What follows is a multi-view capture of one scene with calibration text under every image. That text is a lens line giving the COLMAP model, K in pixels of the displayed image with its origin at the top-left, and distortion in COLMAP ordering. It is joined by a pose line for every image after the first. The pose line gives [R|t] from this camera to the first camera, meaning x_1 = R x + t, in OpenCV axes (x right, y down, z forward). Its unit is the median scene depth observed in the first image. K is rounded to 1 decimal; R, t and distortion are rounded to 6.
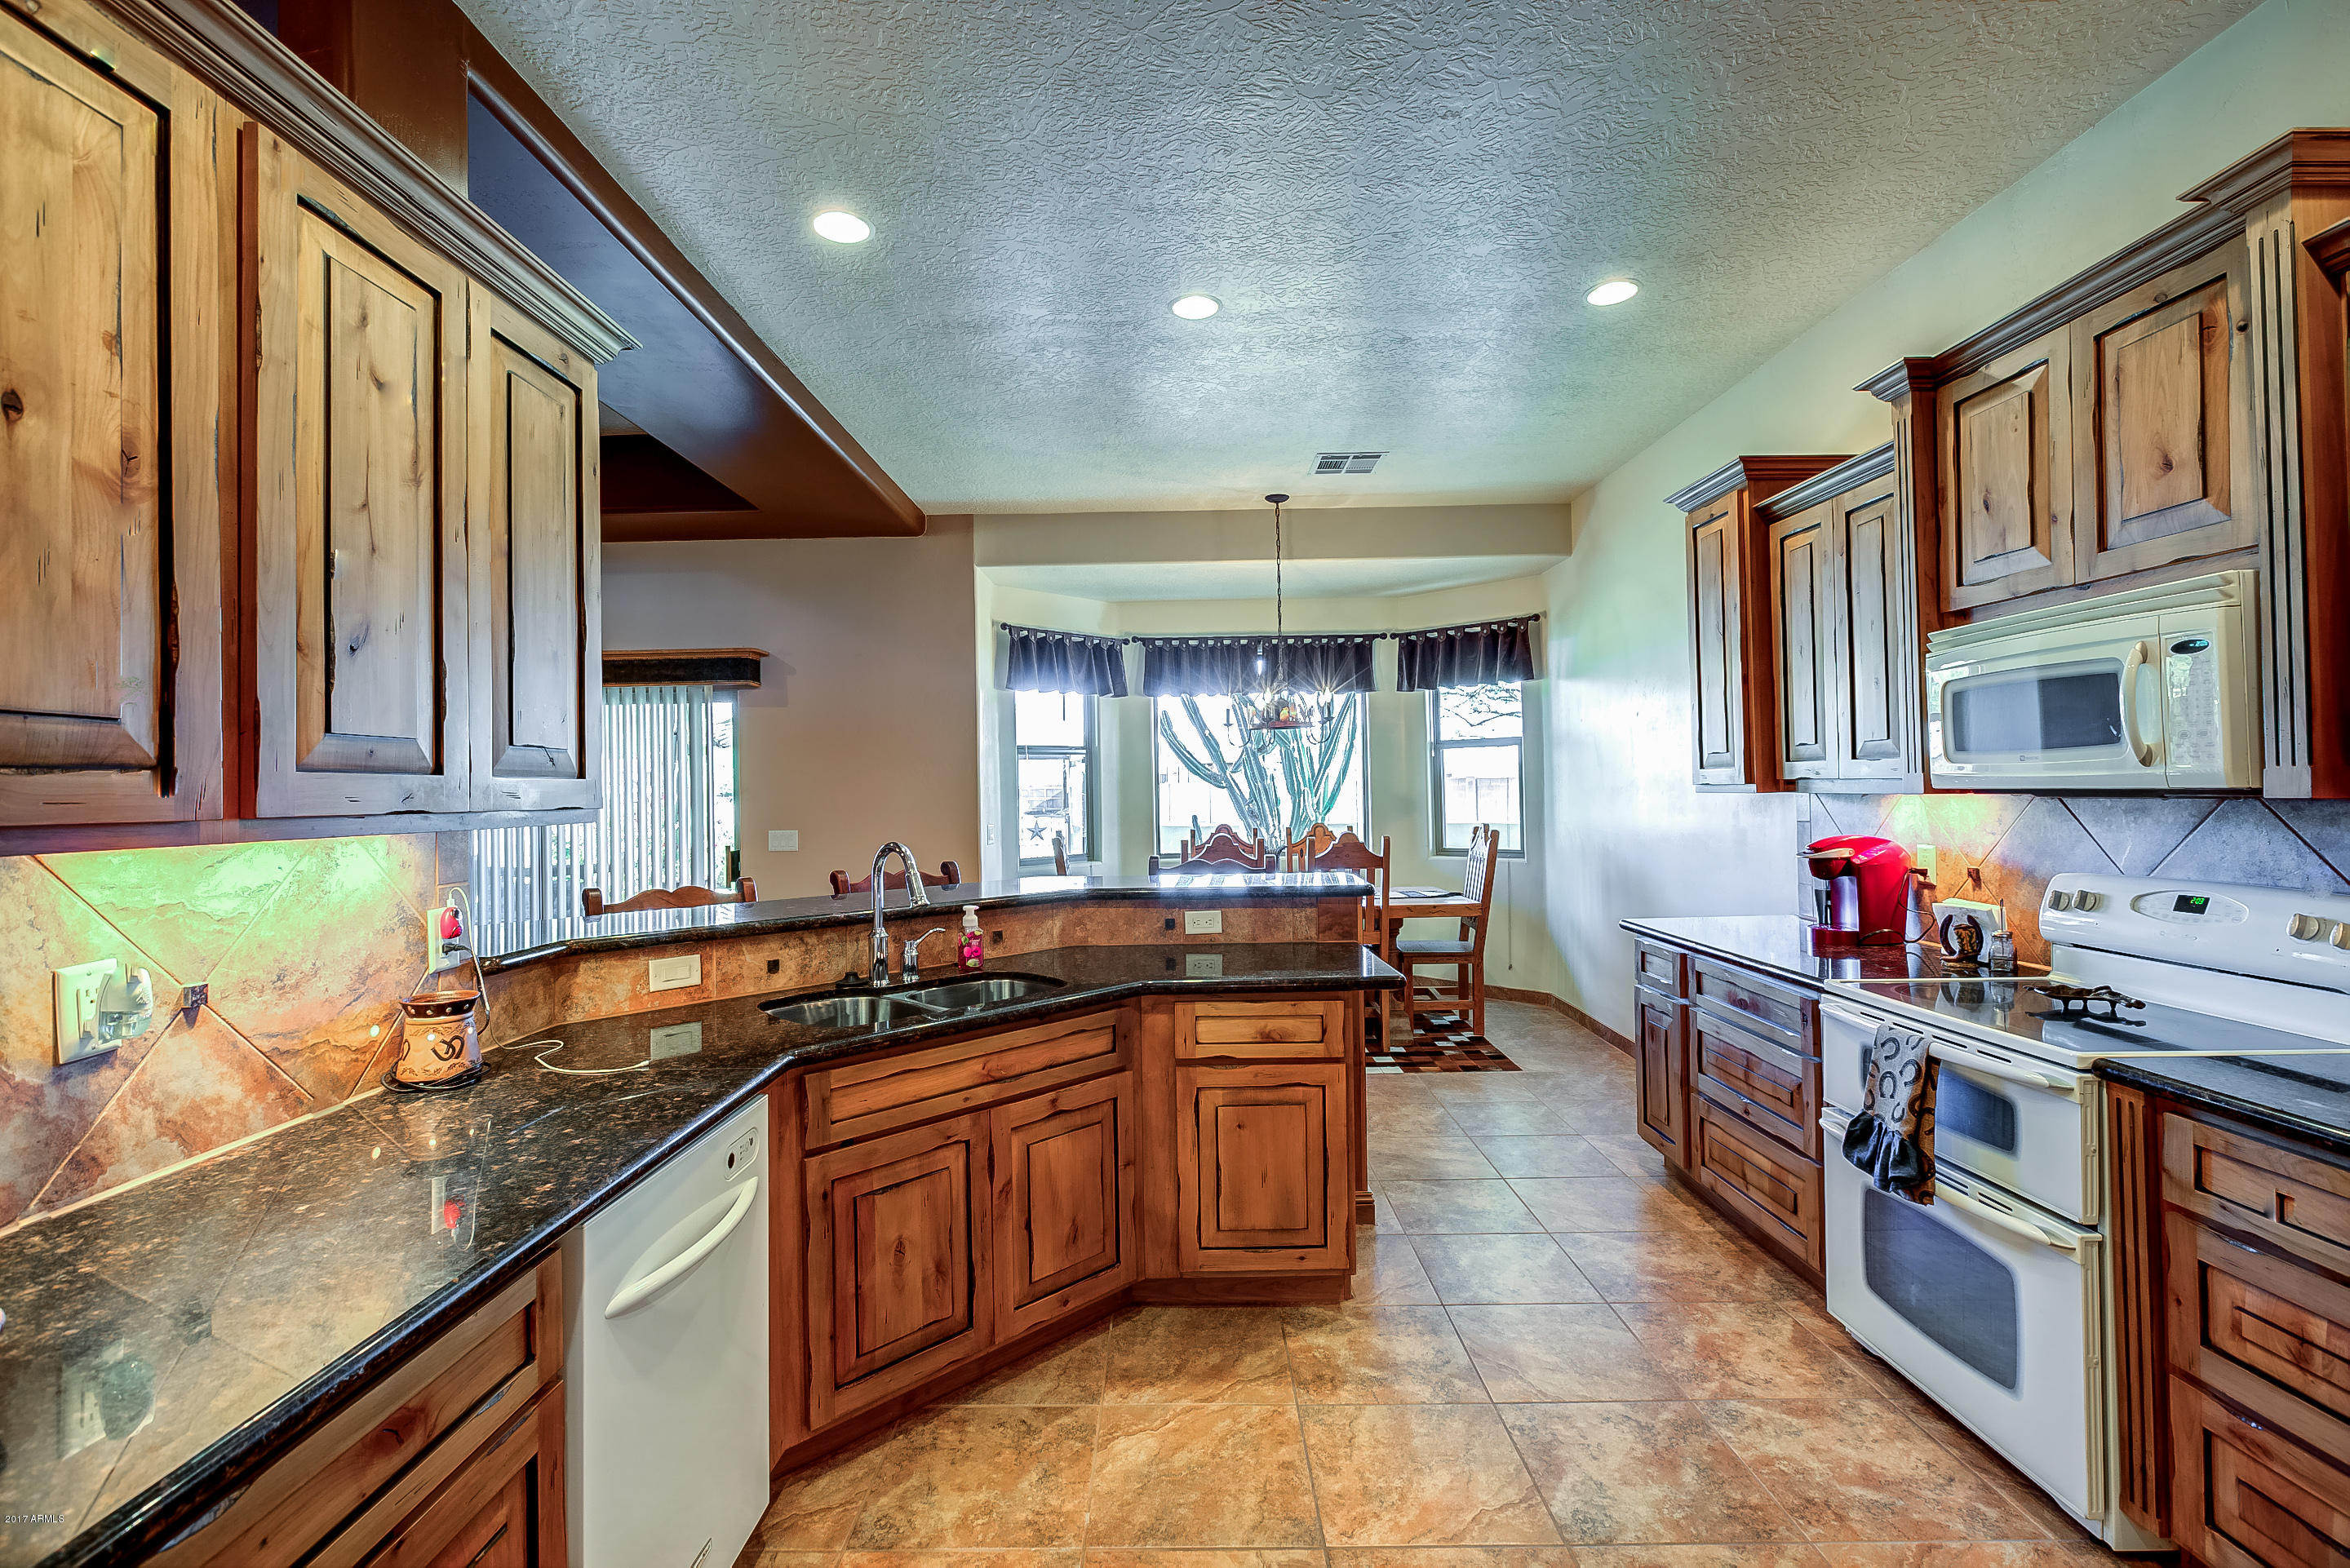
lens RADIAL K [[1036.5, 0, 1169.3], [0, 1036.5, 777.7], [0, 0, 1]] dist [-0.011860, 0.005538]
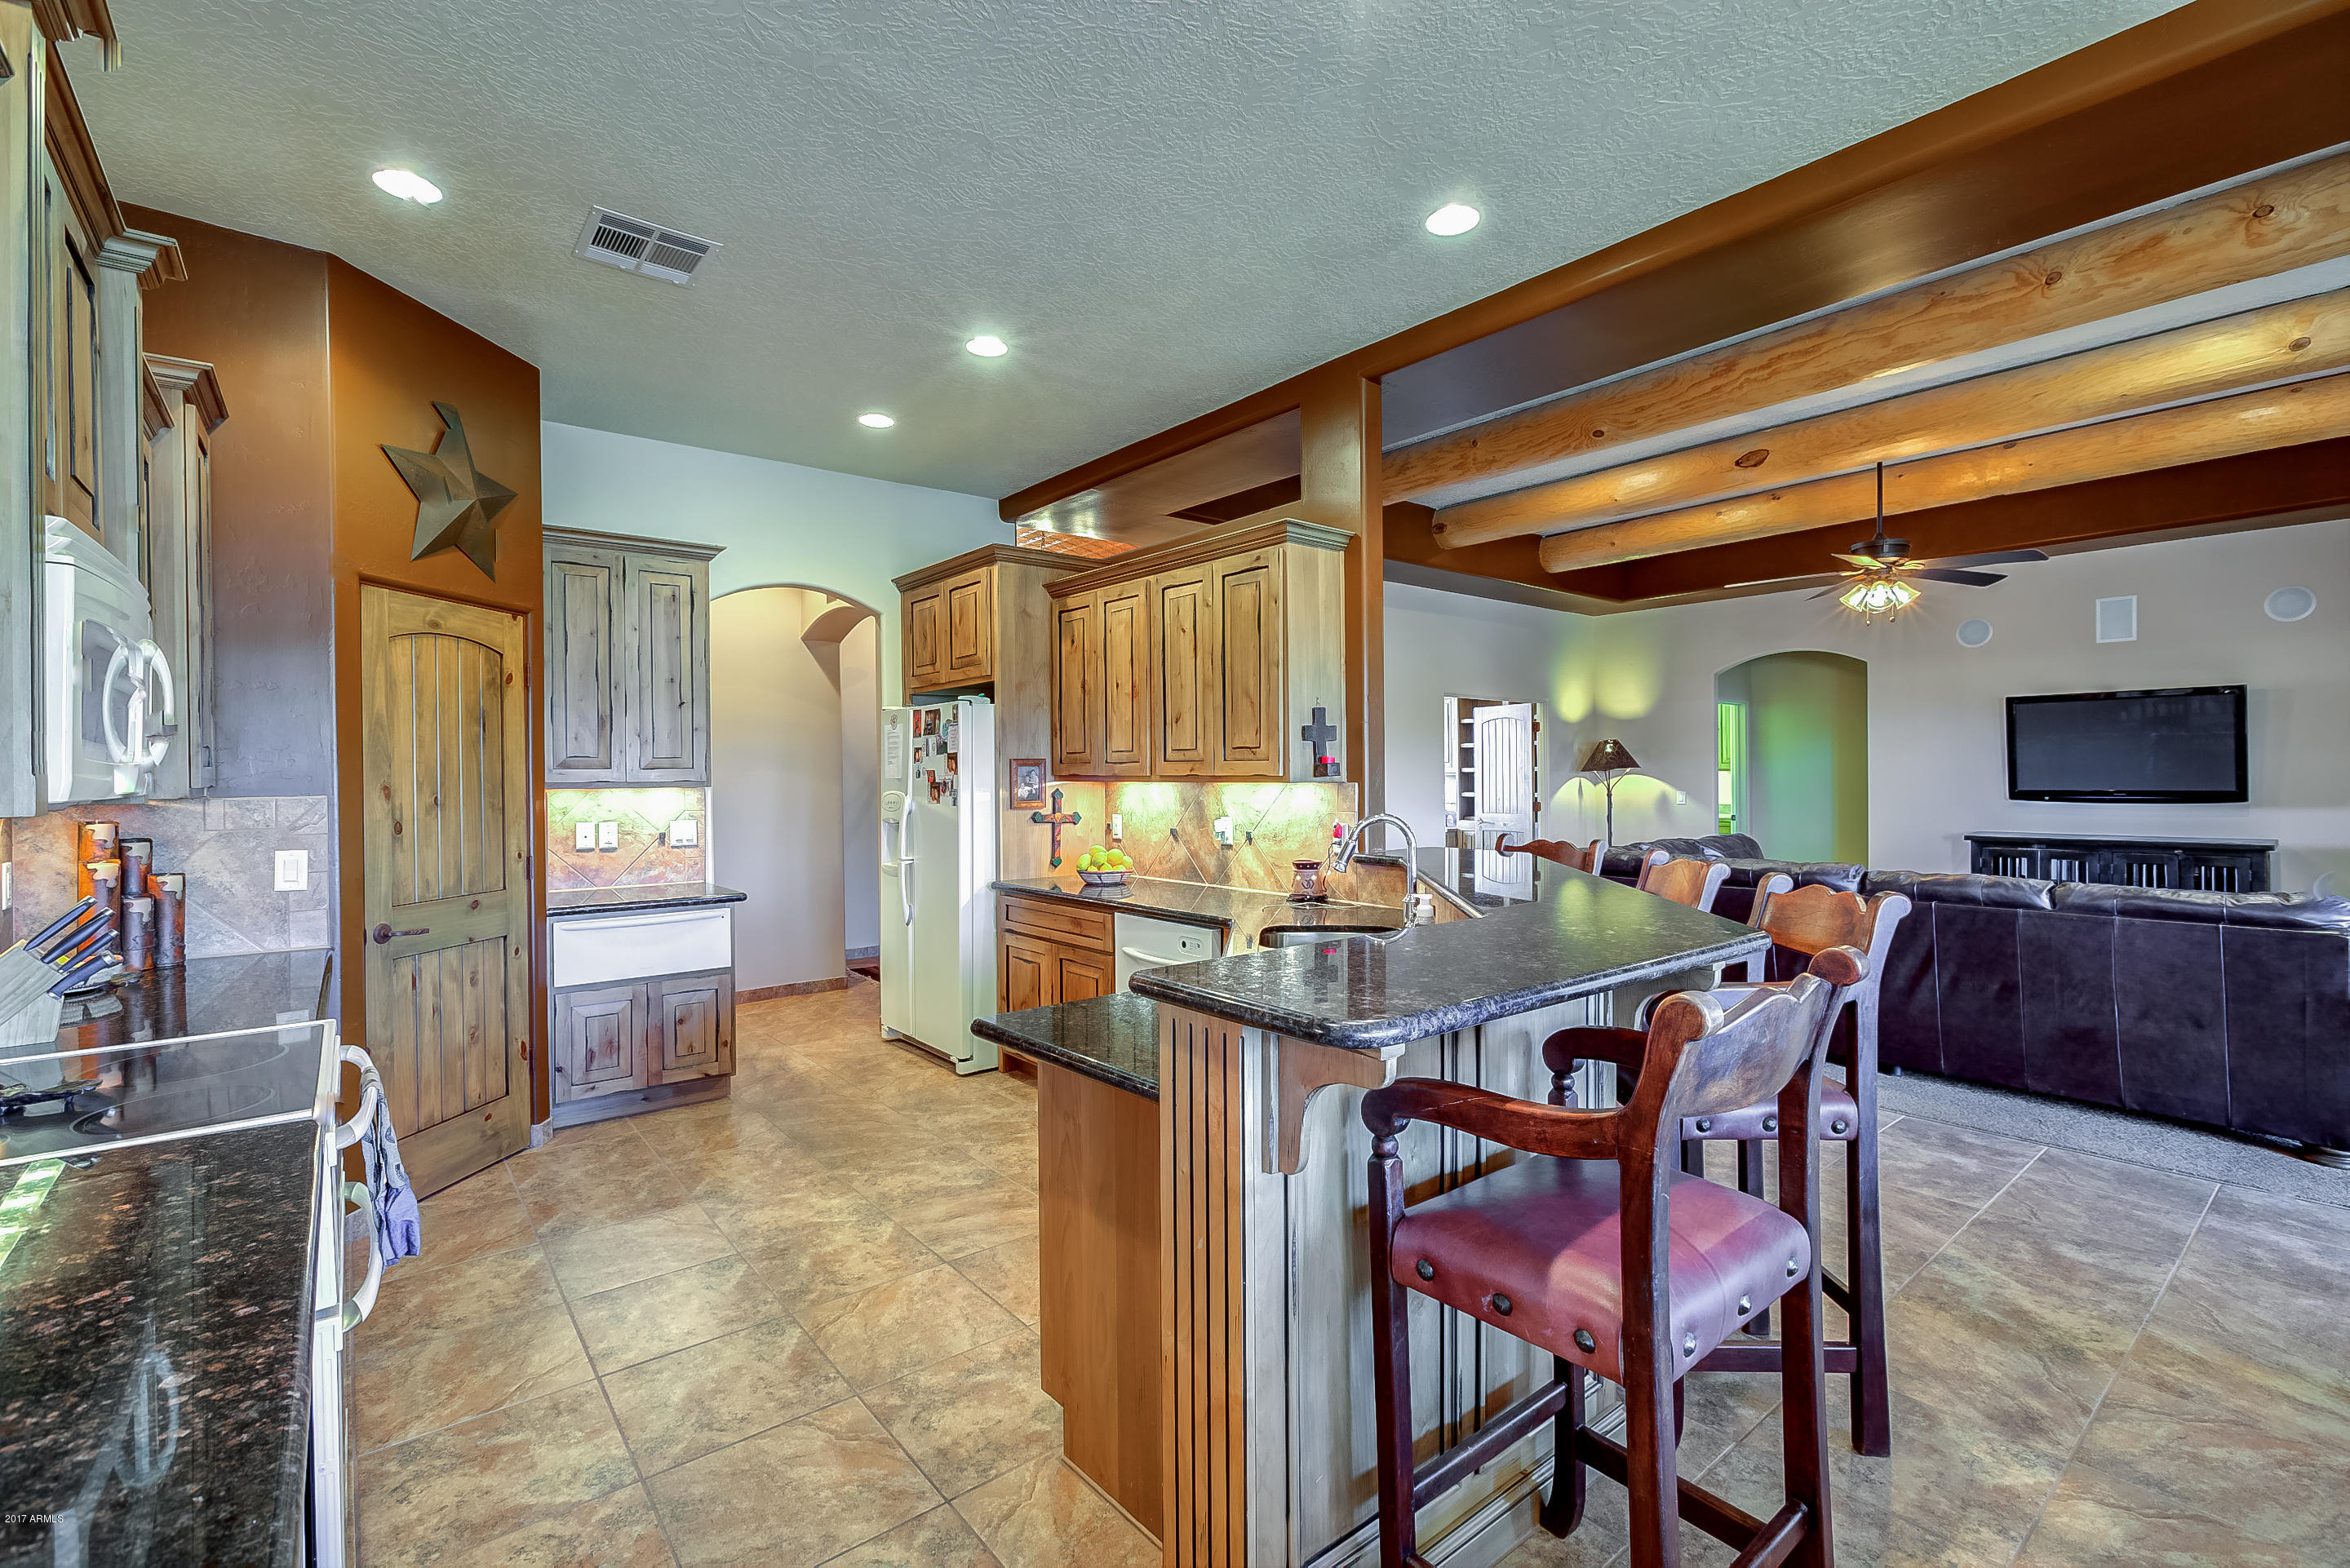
lens RADIAL K [[1036.5, 0, 1164.8], [0, 1036.5, 773.0], [0, 0, 1]] dist [-0.011860, 0.005538]
pose [[-0.776830, 0.024327, -0.629240, 0.657731], [0.028751, 0.999582, 0.003151, 0.010629], [0.629054, -0.015644, -0.777204, 1.865963]]
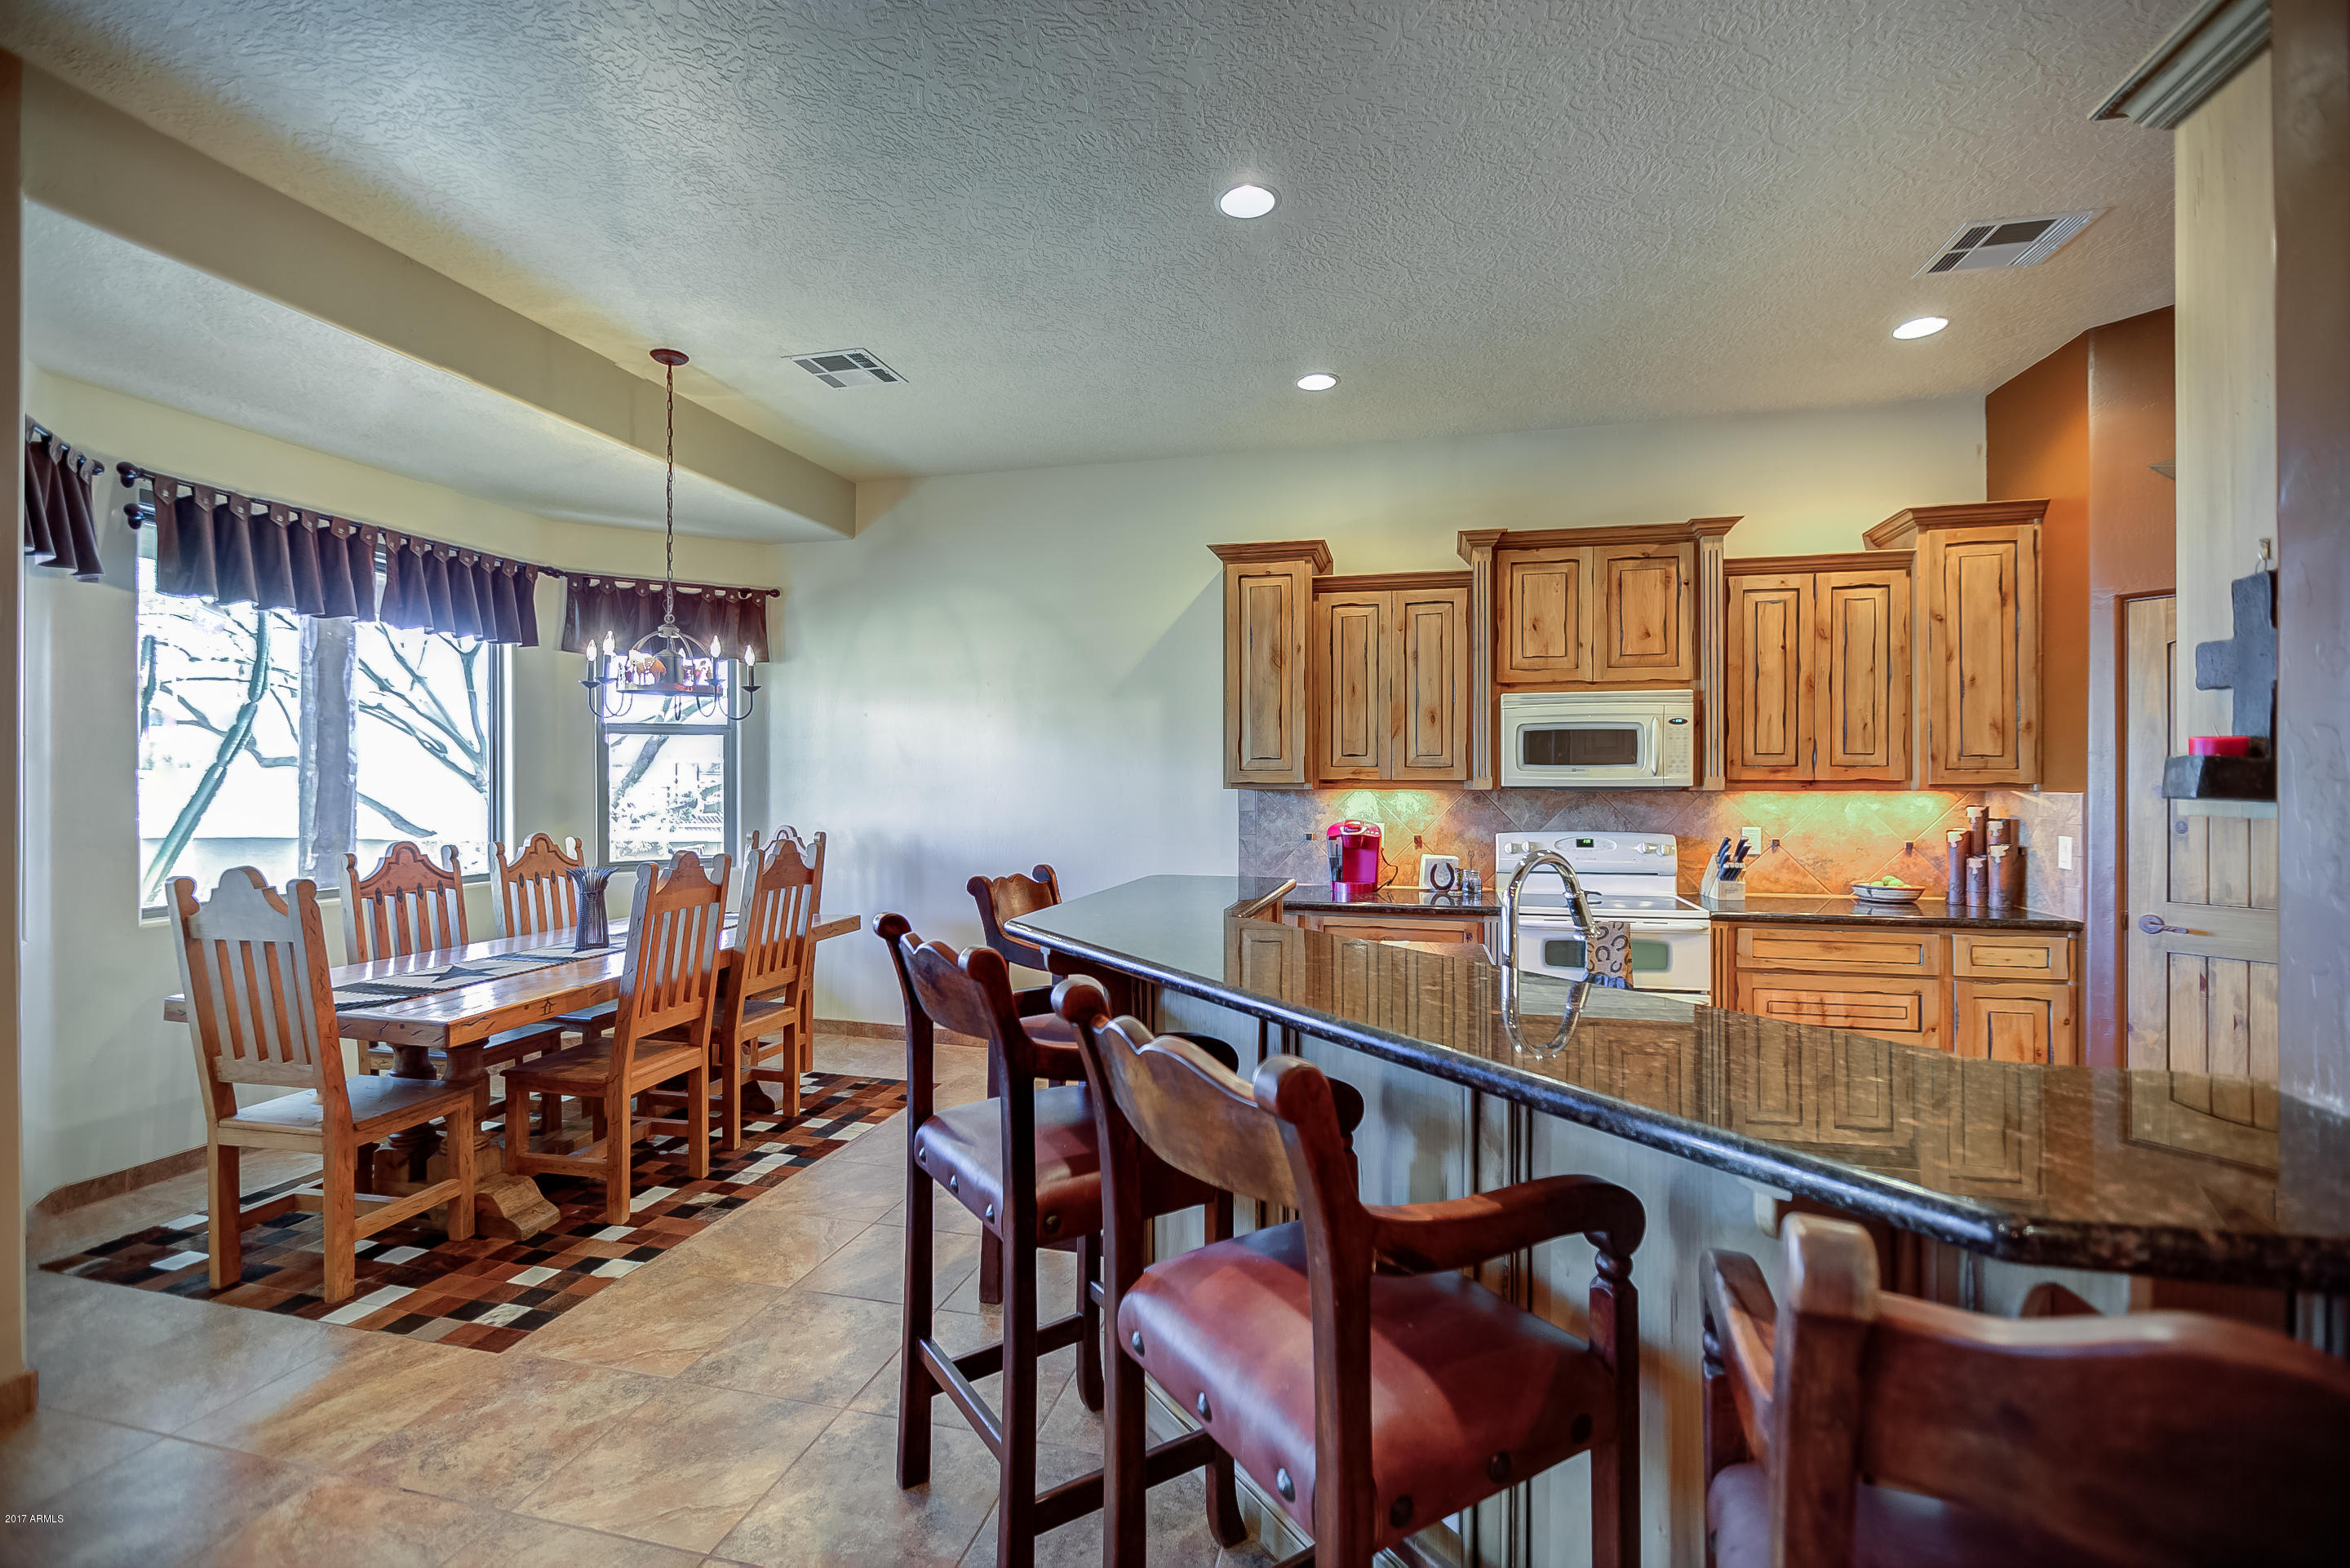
lens RADIAL K [[1036.5, 0, 1170.8], [0, 1036.5, 778.2], [0, 0, 1]] dist [-0.011860, 0.005538]
pose [[0.241012, 0.016079, 0.970389, -1.083971], [-0.013187, 0.999825, -0.013292, 0.028608], [-0.970433, -0.009593, 0.241182, 1.170048]]
